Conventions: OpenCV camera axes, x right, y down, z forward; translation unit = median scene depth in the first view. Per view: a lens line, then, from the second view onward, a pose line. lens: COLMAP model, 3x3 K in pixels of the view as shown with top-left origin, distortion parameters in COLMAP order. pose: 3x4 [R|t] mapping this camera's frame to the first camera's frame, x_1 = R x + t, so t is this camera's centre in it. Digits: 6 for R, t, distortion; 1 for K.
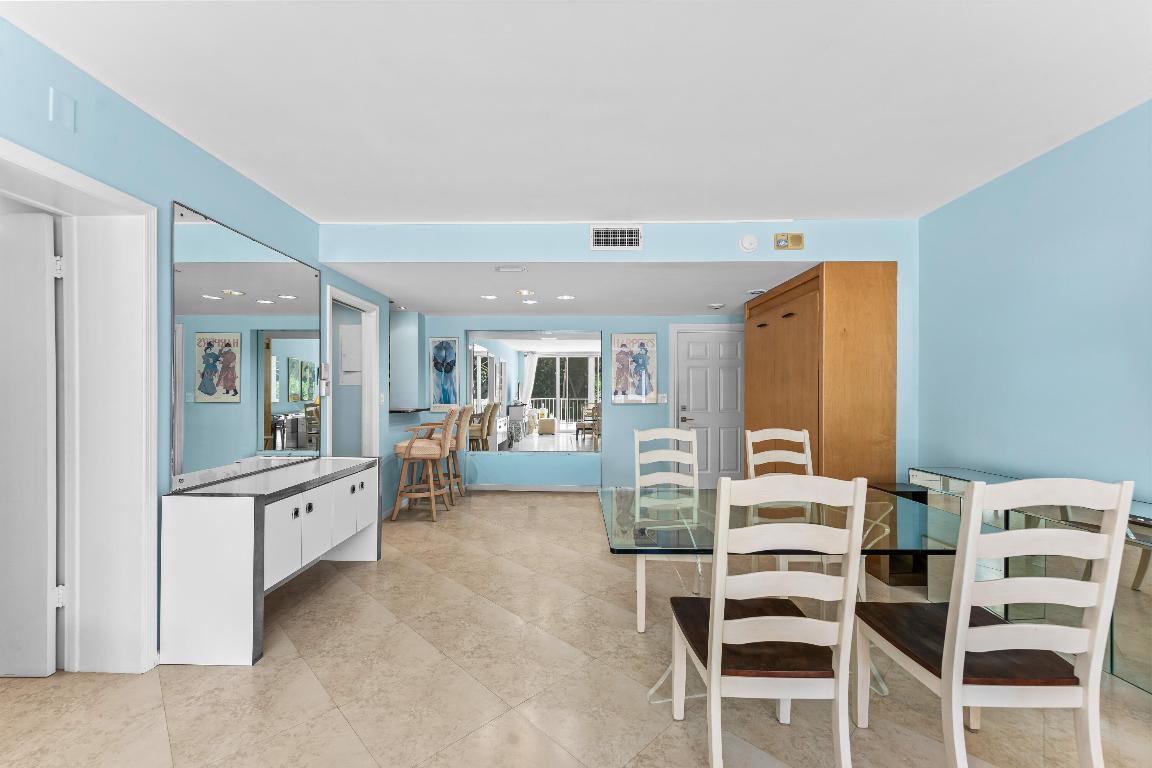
lens RADIAL K [[466.0, 0, 573.8], [0, 466.0, 394.1], [0, 0, 1]] dist [-0.001713, -0.000068]
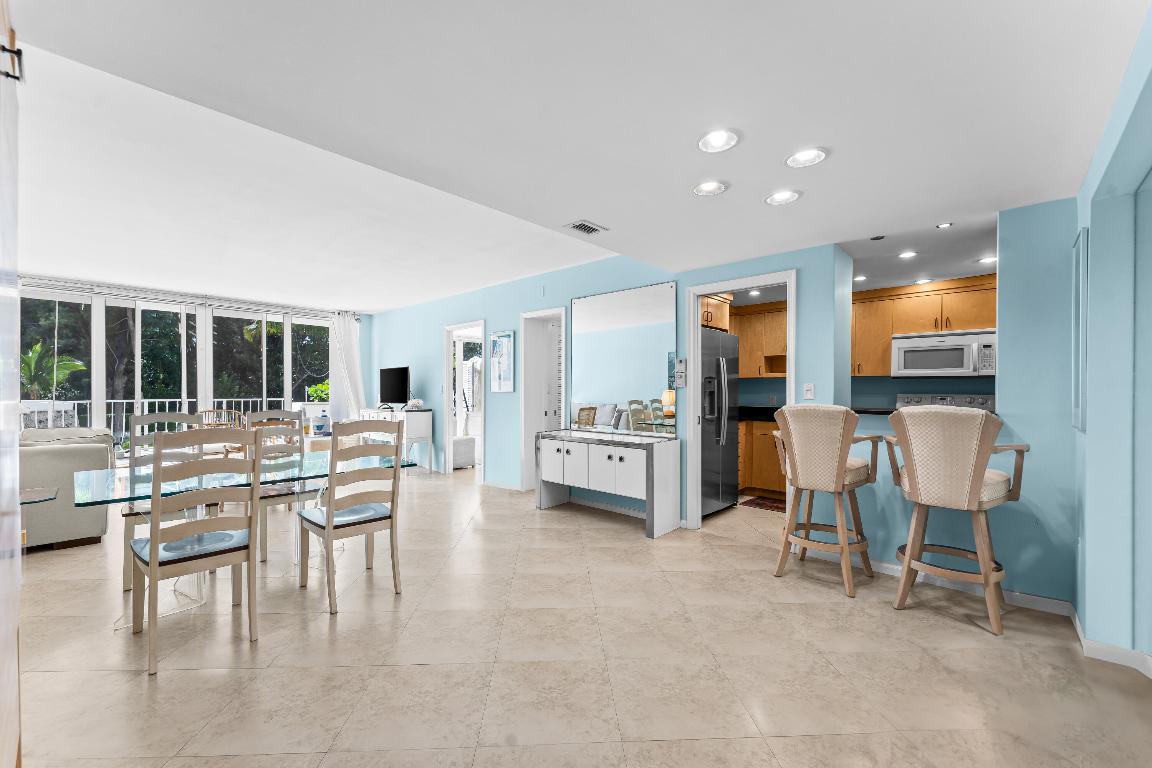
lens RADIAL K [[468.0, 0, 583.1], [0, 468.0, 391.6], [0, 0, 1]] dist [-0.000369, 0.000003]
pose [[-0.655693, 0.002051, -0.755025, 0.376490], [-0.002893, 0.999982, 0.005229, 0.008145], [0.755022, 0.005613, -0.655675, 1.190653]]
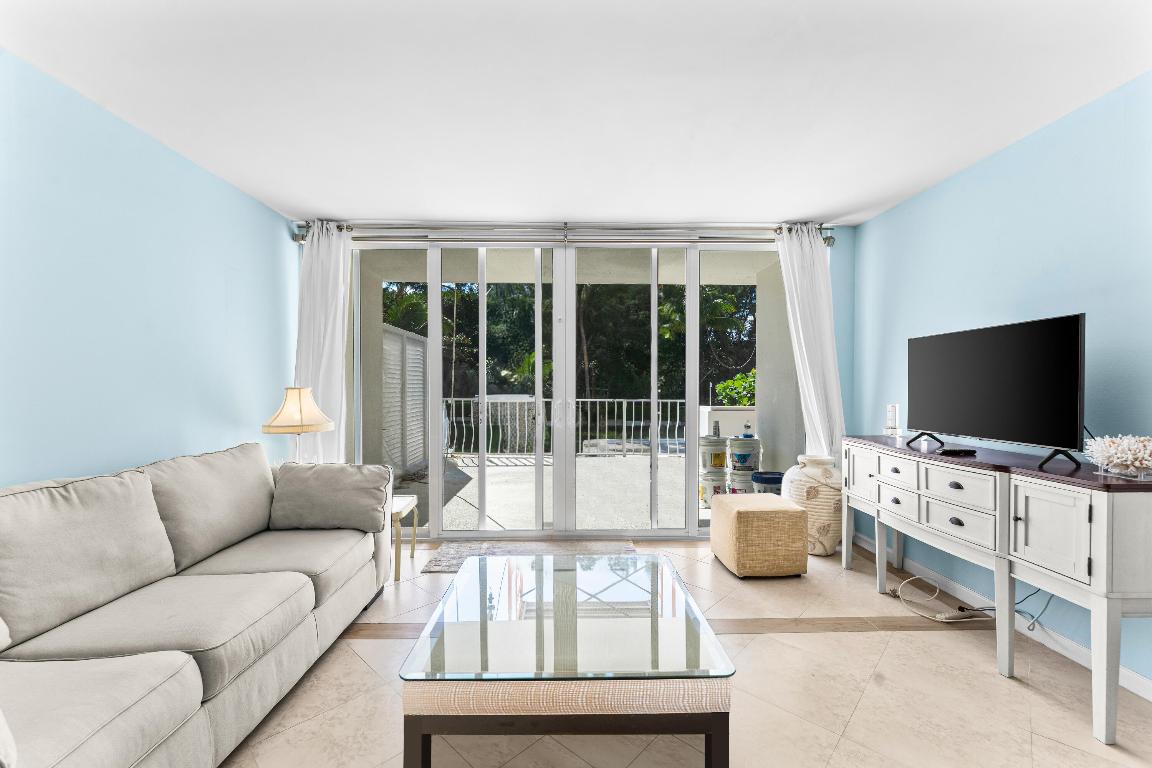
lens RADIAL K [[460.1, 0, 579.1], [0, 460.1, 392.4], [0, 0, 1]] dist [0.001736, 0.000095]
pose [[-0.998850, -0.000040, -0.047939, 0.082691], [-0.000945, 0.999821, 0.018875, -0.001494], [0.047929, 0.018899, -0.998672, 0.215922]]
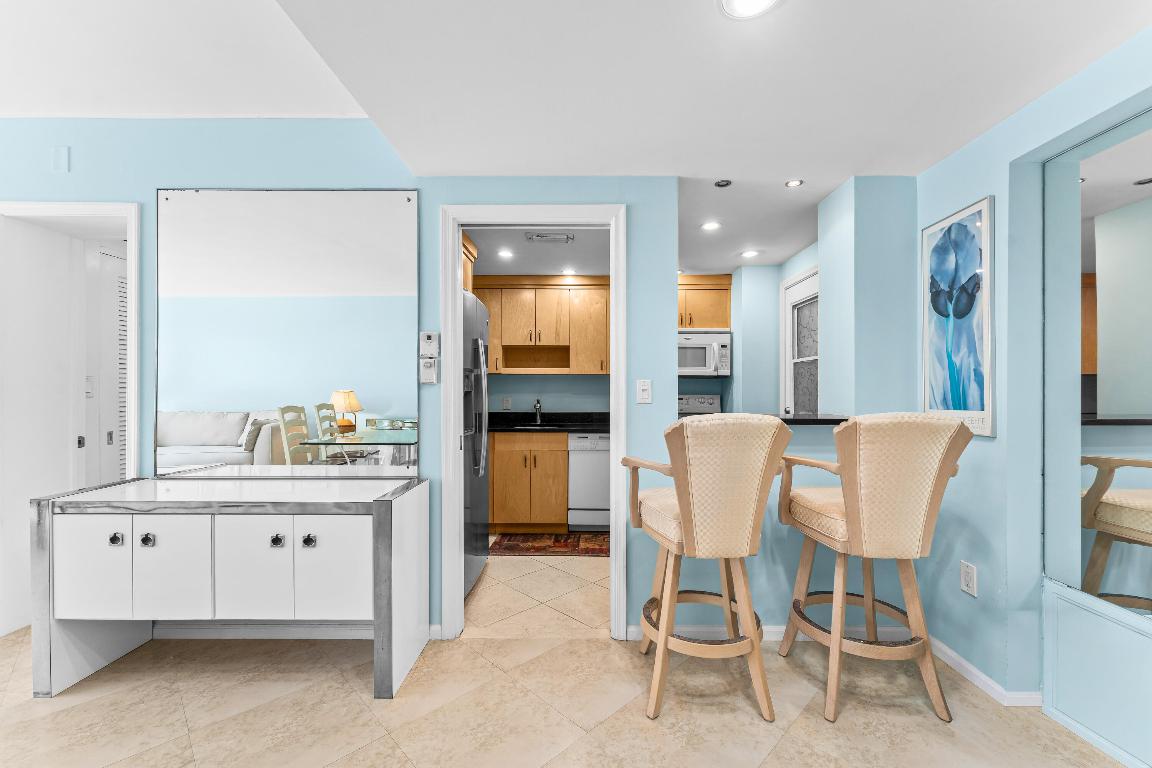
lens RADIAL K [[460.1, 0, 579.1], [0, 460.1, 392.4], [0, 0, 1]] dist [0.001736, 0.000095]
pose [[0.005784, 0.003126, -0.999978, 0.069378], [-0.002996, 0.999991, 0.003109, 0.010110], [0.999979, 0.002978, 0.005793, 0.905126]]
